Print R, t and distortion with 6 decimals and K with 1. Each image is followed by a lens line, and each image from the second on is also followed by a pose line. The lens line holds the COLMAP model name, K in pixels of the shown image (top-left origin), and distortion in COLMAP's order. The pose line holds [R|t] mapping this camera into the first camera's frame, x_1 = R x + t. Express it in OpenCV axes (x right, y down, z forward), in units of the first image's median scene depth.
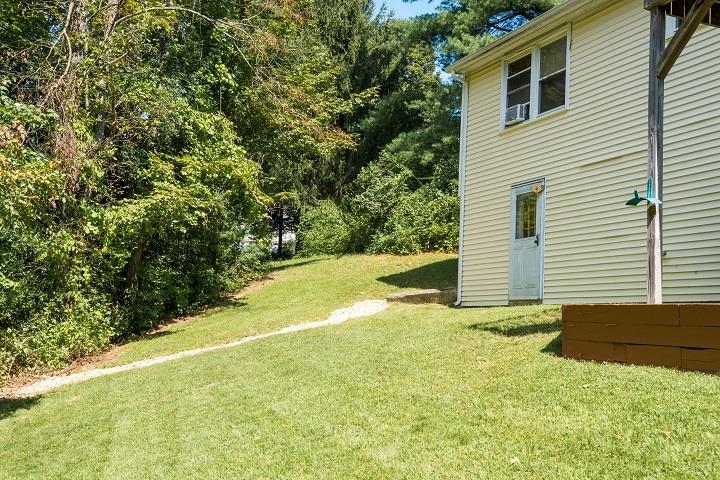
lens RADIAL K [[817.4, 0, 360.0], [0, 817.4, 240.0], [0, 0, 1]] dist [0.005865, 0.006824]
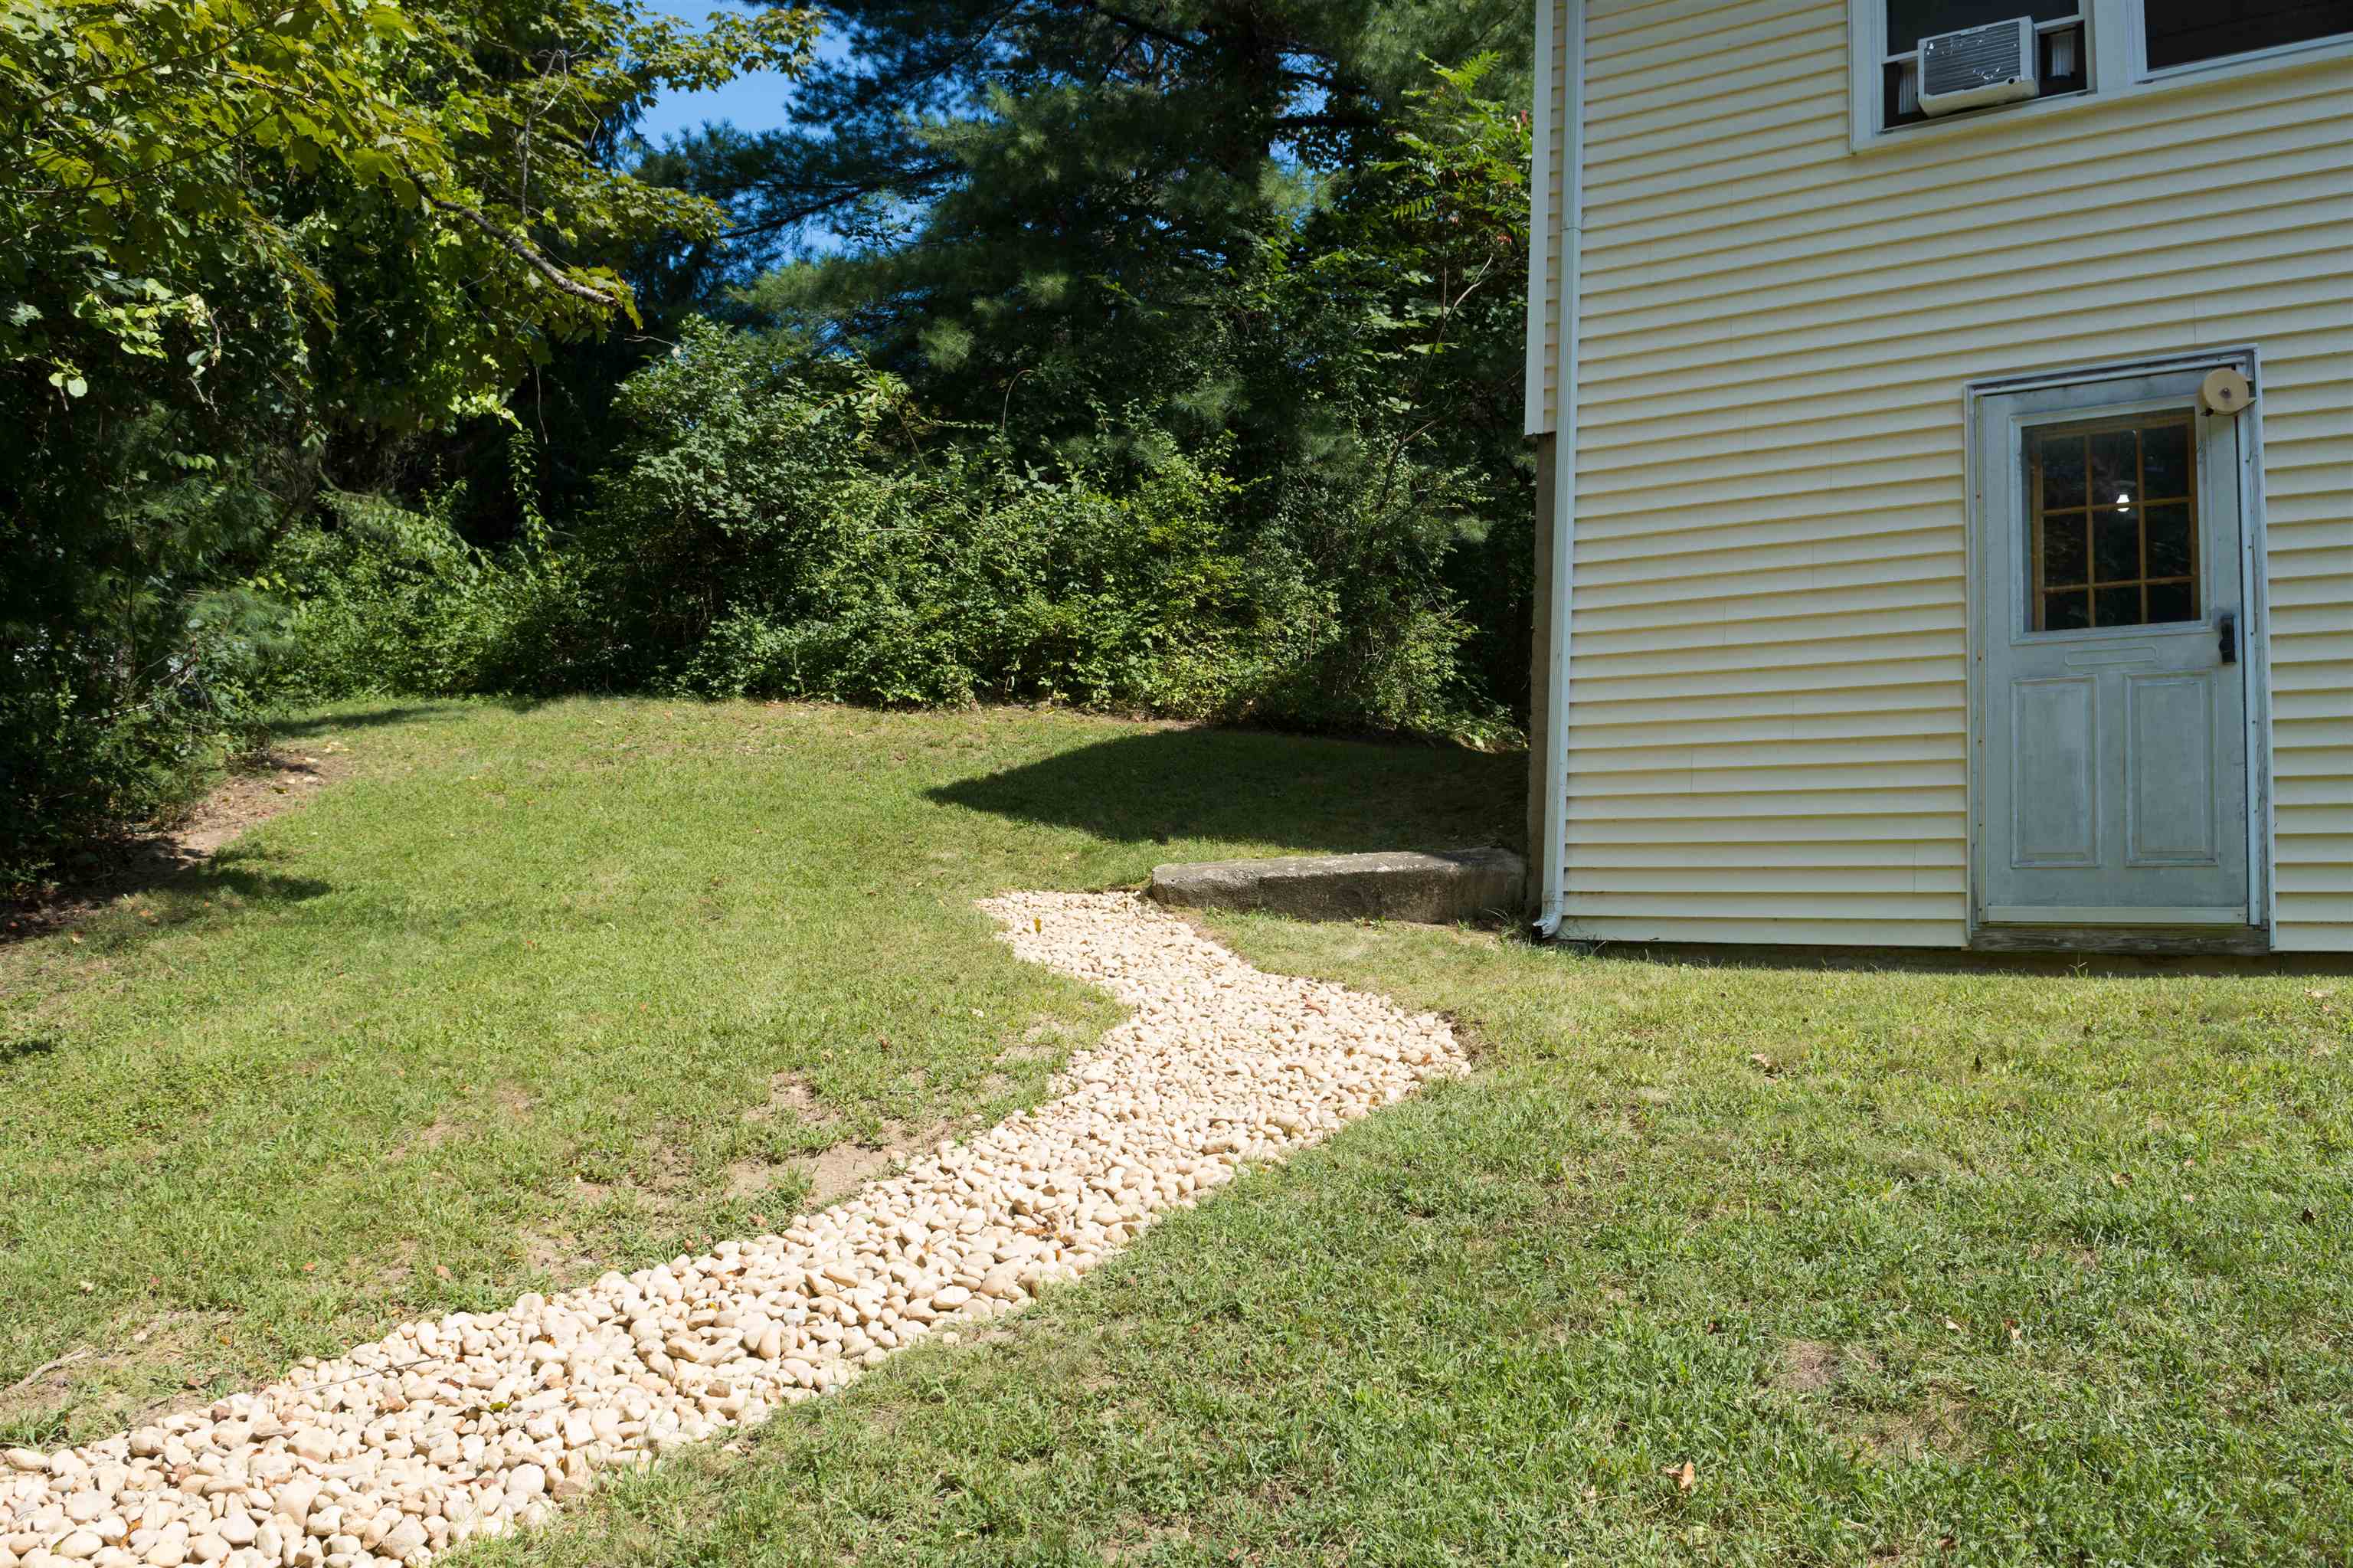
lens RADIAL K [[1926.7, 0, 1176.5], [0, 1926.7, 784.0], [0, 0, 1]] dist [-0.072088, -0.001810]
pose [[0.862561, 0.065639, 0.501677, -0.226096], [-0.072860, 0.997329, -0.005218, 0.053154], [-0.500679, -0.032051, 0.865039, 0.650153]]
